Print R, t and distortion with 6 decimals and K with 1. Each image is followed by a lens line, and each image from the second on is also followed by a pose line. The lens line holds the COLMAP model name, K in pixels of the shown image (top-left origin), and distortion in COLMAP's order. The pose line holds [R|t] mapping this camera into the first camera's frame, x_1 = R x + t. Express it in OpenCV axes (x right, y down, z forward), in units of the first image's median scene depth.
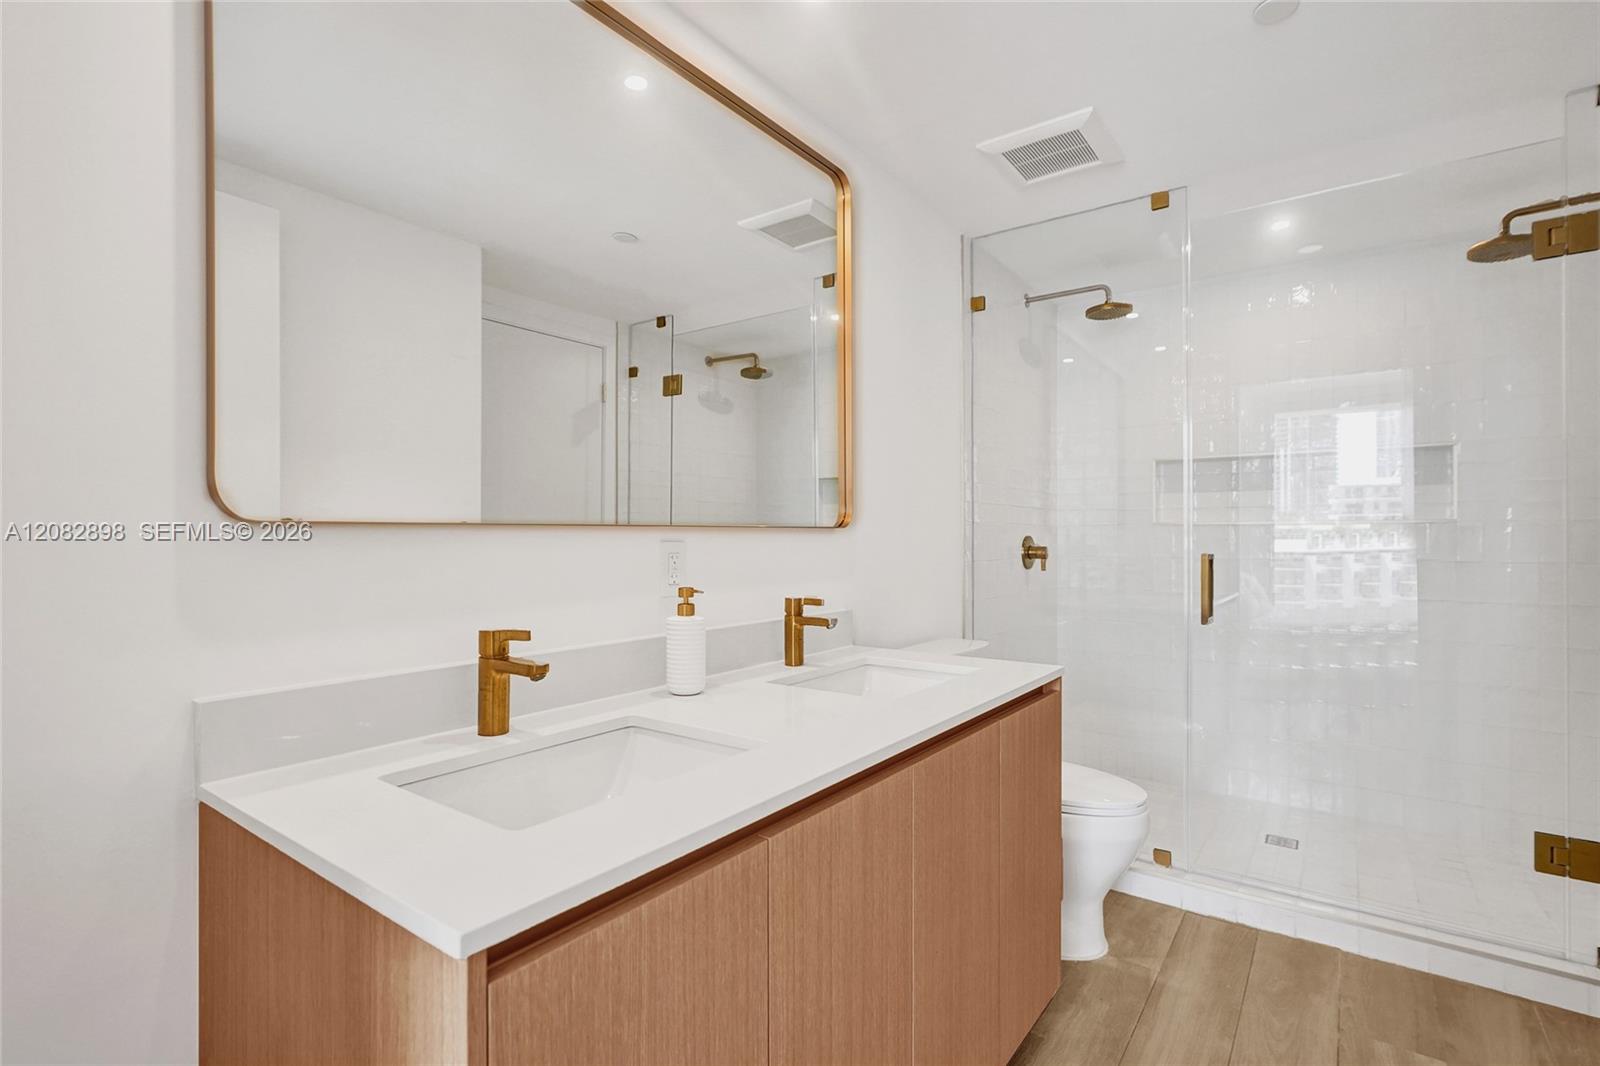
lens RADIAL K [[769.9, 0, 800.0], [0, 769.9, 533.0], [0, 0, 1]] dist [-0.003038, 0.001076]
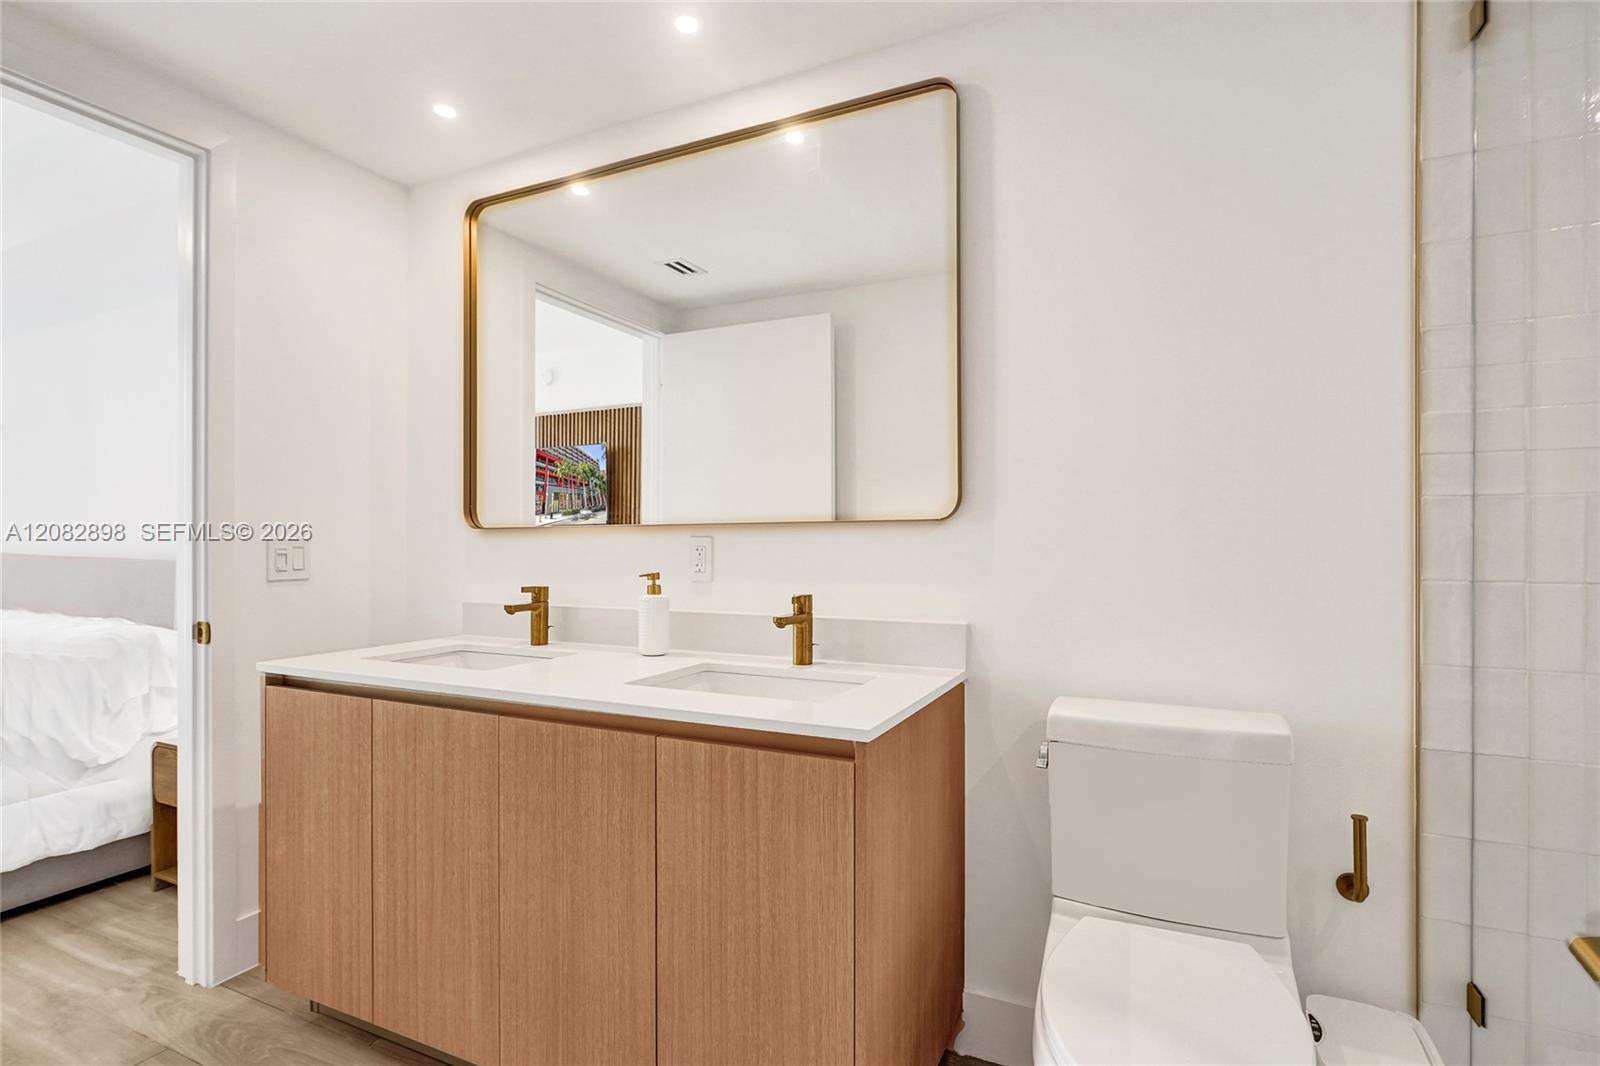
lens RADIAL K [[805.0, 0, 800.0], [0, 805.0, 533.0], [0, 0, 1]] dist [-0.002052, 0.000137]
pose [[0.167374, -0.013030, -0.985807, 0.670548], [0.009054, 0.999891, -0.011679, 0.012540], [0.985852, -0.006971, 0.167473, 0.562177]]
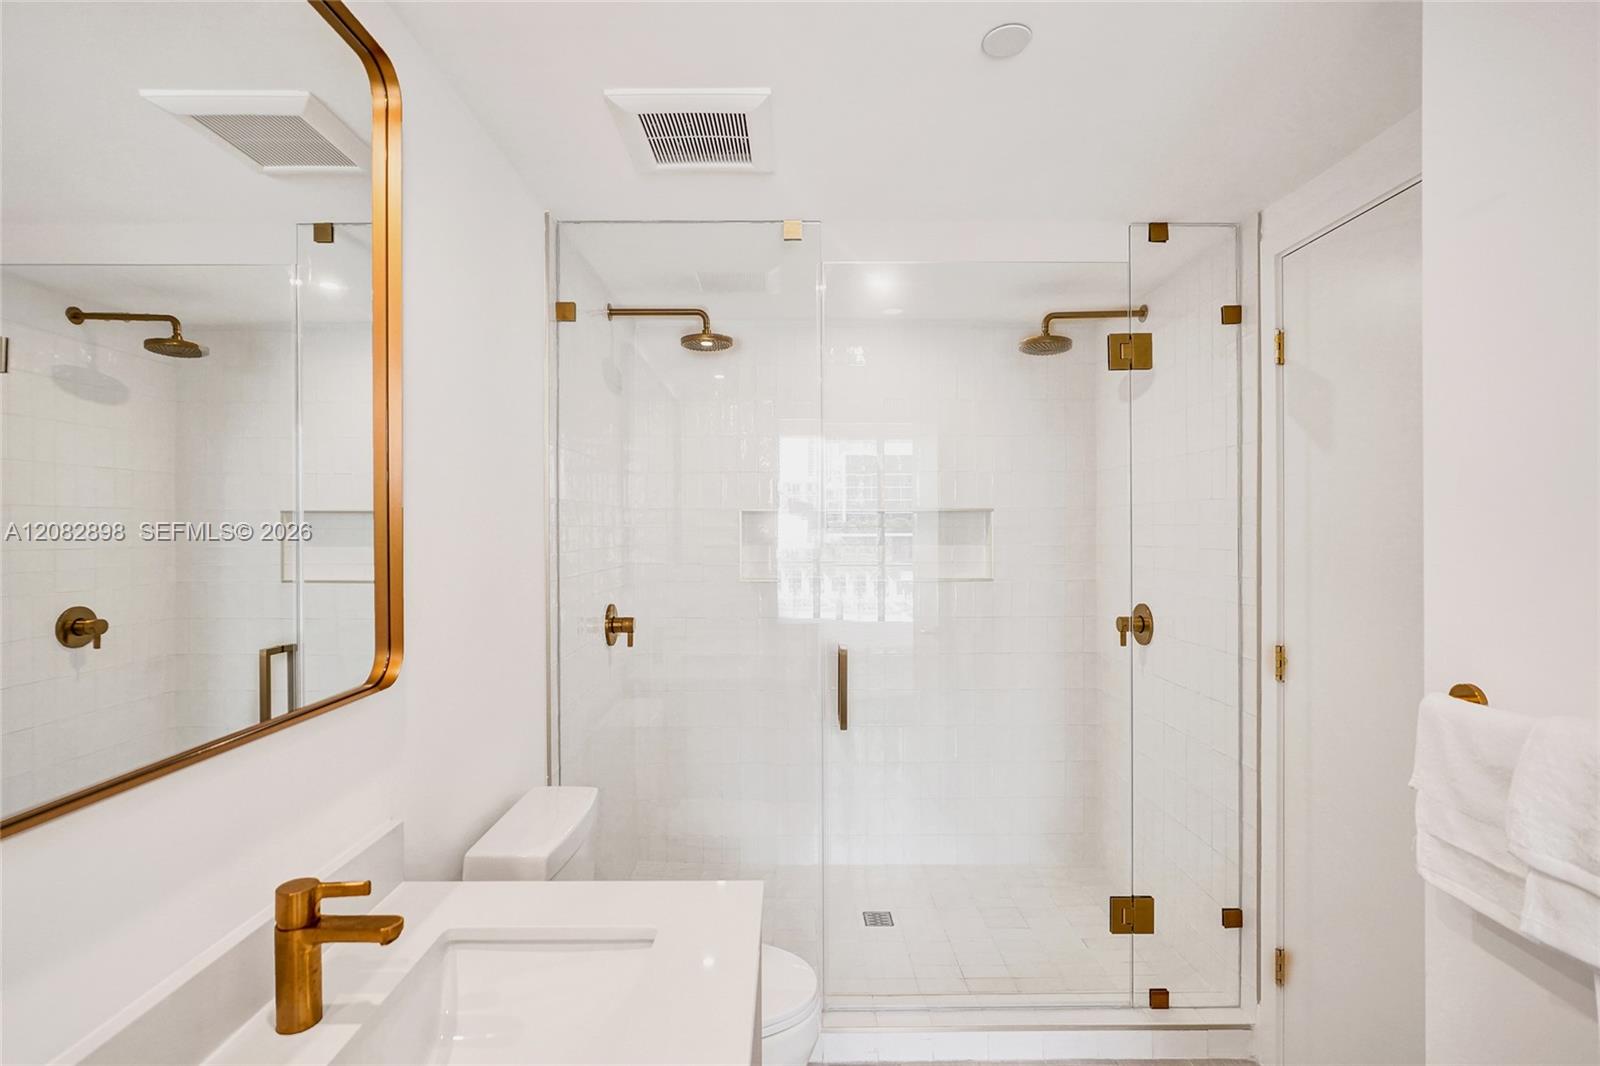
lens RADIAL K [[769.9, 0, 800.0], [0, 769.9, 533.0], [0, 0, 1]] dist [-0.003038, 0.001076]
pose [[0.806813, -0.001743, 0.590805, -0.026256], [-0.005962, 0.999921, 0.011092, -0.099878], [-0.590777, -0.012472, 0.806738, 0.282922]]
